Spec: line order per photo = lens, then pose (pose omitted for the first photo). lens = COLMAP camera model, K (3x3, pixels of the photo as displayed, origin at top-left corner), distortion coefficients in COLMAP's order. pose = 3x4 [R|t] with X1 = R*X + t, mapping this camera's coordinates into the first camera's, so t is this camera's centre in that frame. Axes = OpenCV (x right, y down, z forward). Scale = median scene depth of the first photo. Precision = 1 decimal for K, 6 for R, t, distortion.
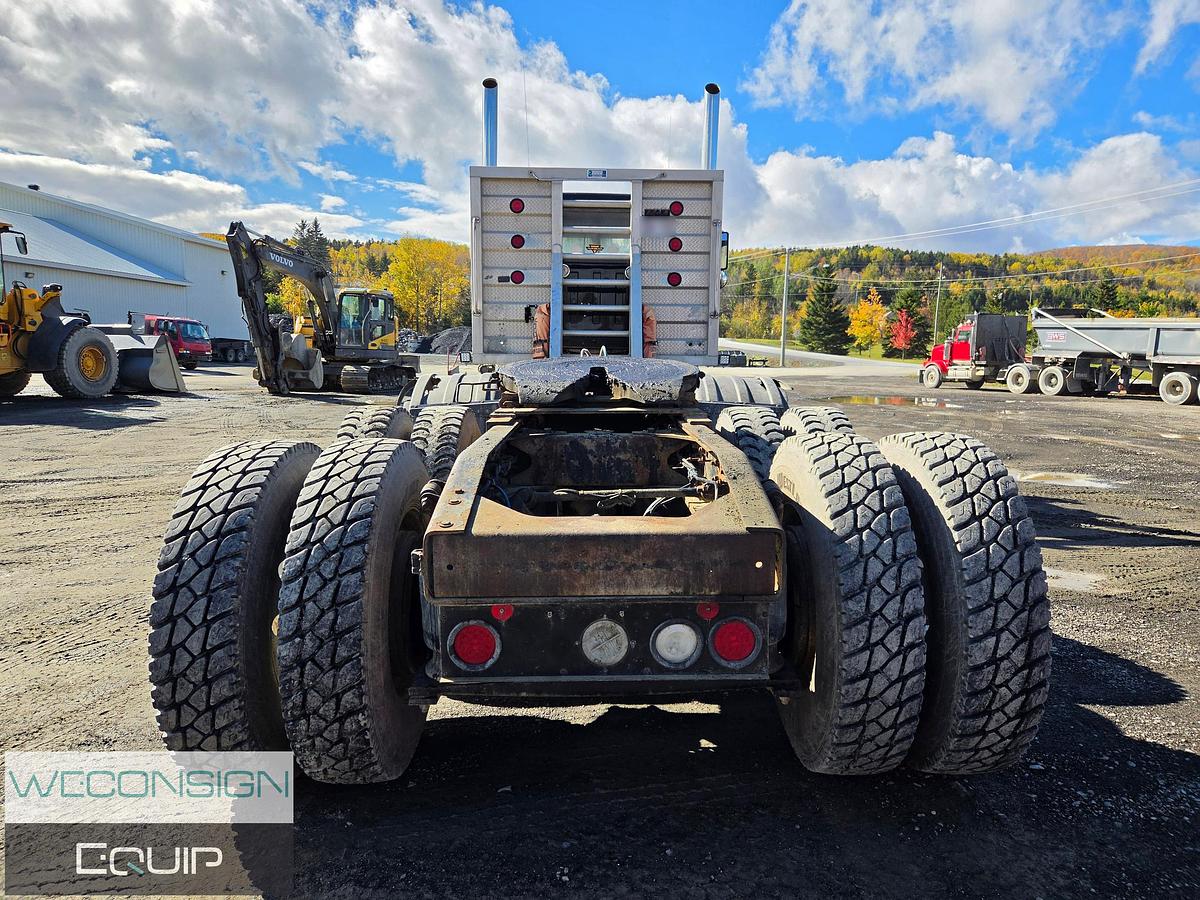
lens RADIAL K [[810.6, 0, 594.3], [0, 810.6, 449.7], [0, 0, 1]] dist [0.067892, -0.053956]
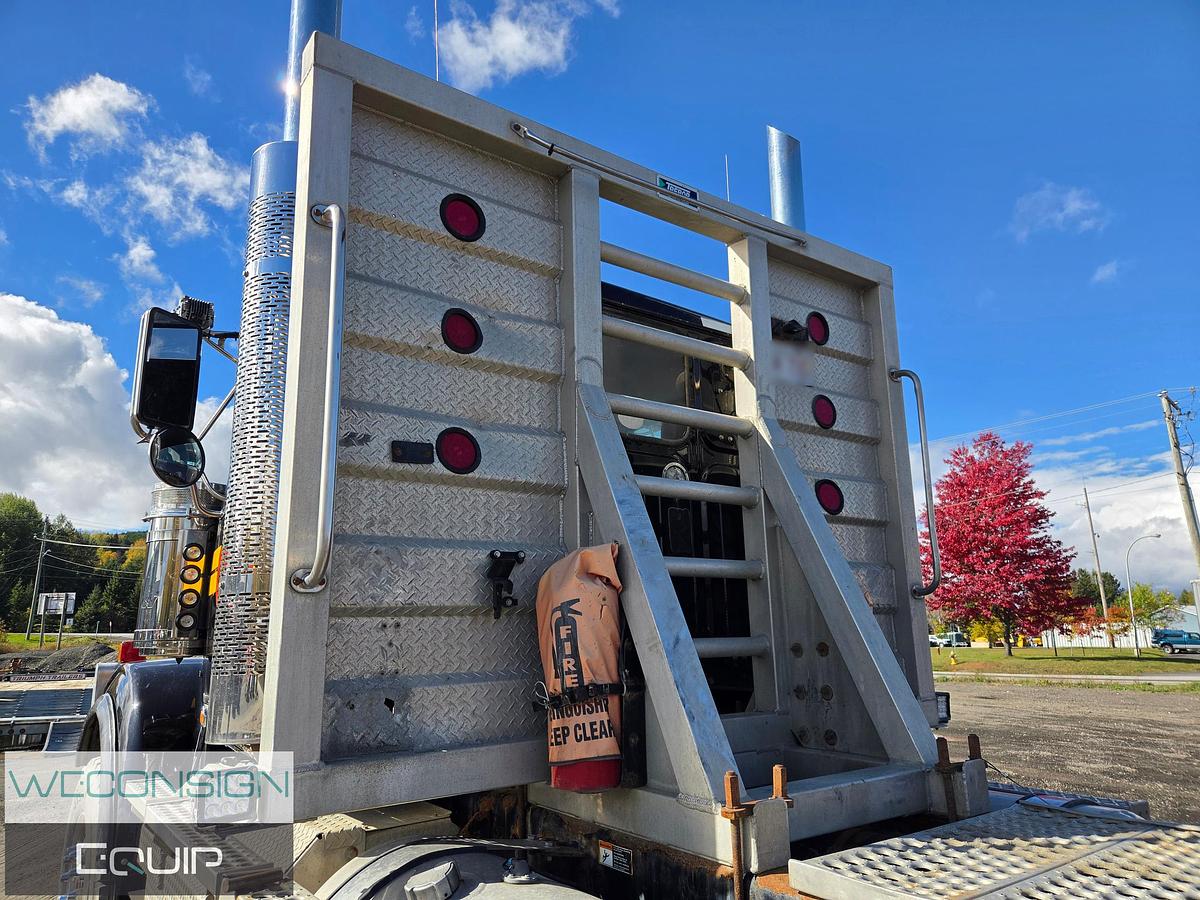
lens RADIAL K [[810.6, 0, 594.3], [0, 810.6, 449.7], [0, 0, 1]] dist [0.067892, -0.053956]
pose [[0.825901, 0.098111, 0.555213, -0.207118], [0.098801, 0.944321, -0.313841, -0.121562], [-0.555091, 0.314057, 0.770222, 0.760579]]
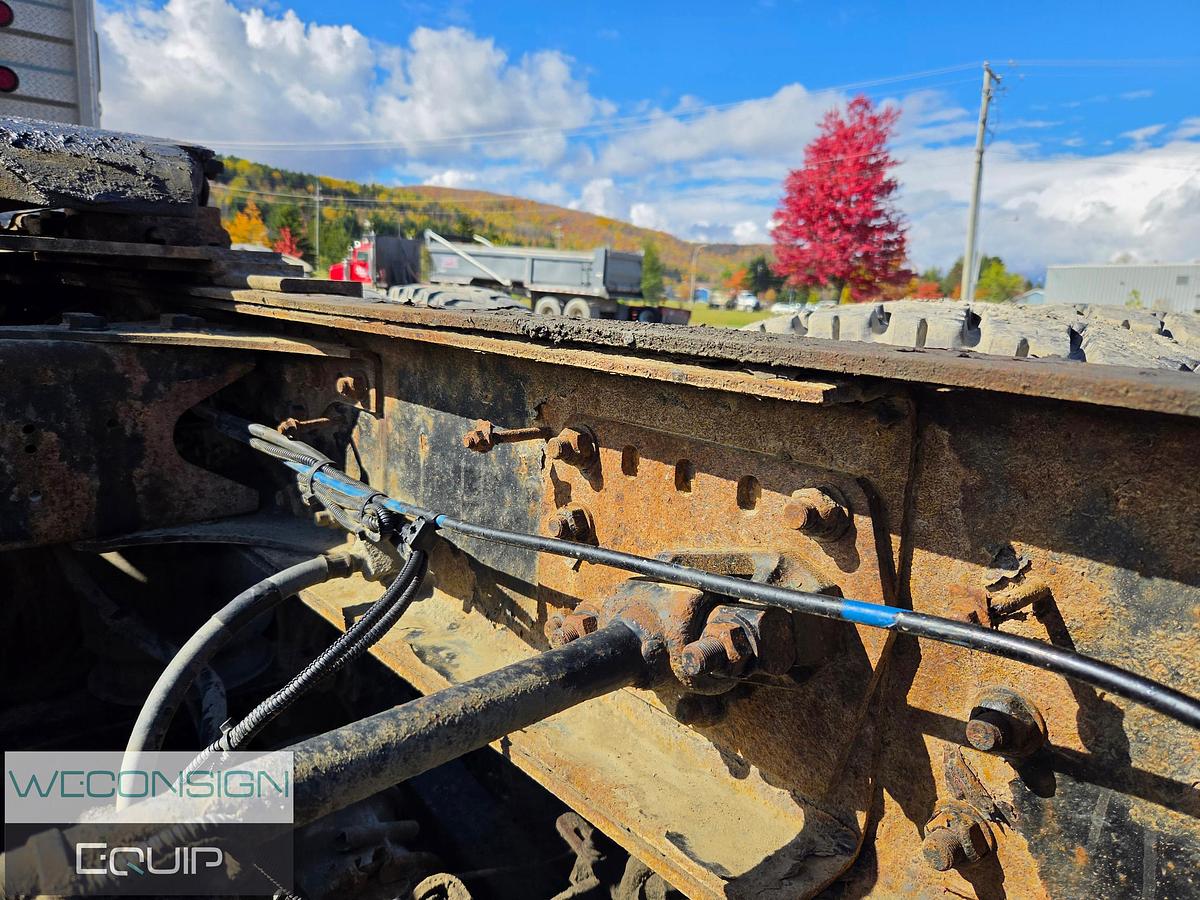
lens RADIAL K [[827.4, 0, 611.7], [0, 827.4, 443.3], [0, 0, 1]] dist [0.075292, -0.058725]
pose [[0.747635, -0.095219, 0.657248, 0.006812], [0.043119, 0.994540, 0.095035, -0.001513], [-0.662708, -0.042712, 0.747659, 0.291416]]
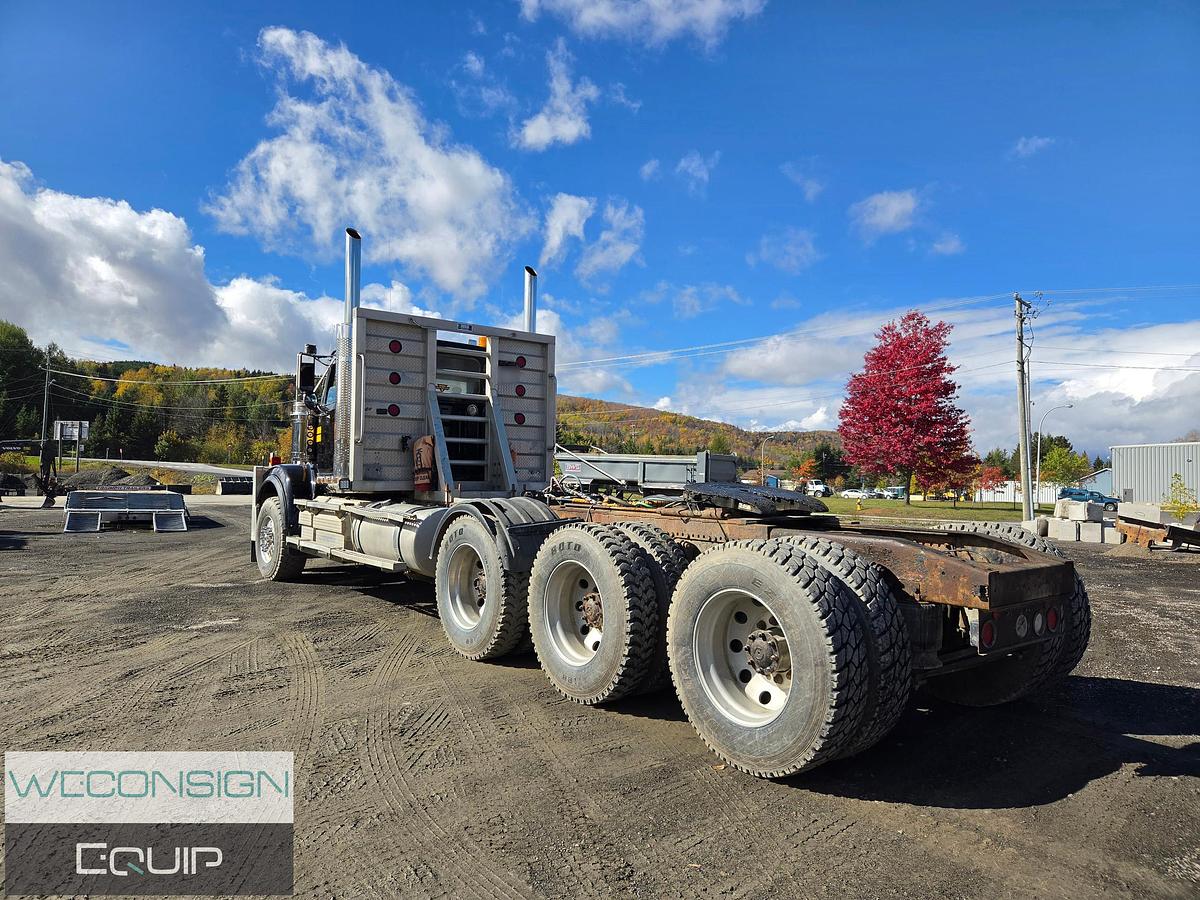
lens RADIAL K [[795.8, 0, 600.0], [0, 795.8, 450.0], [0, 0, 1]] dist [0.039376, -0.001927]
pose [[0.810985, 0.022421, 0.584637, -0.486691], [0.067529, 0.989000, -0.131601, -0.002888], [-0.581157, 0.146206, 0.800550, 0.004951]]
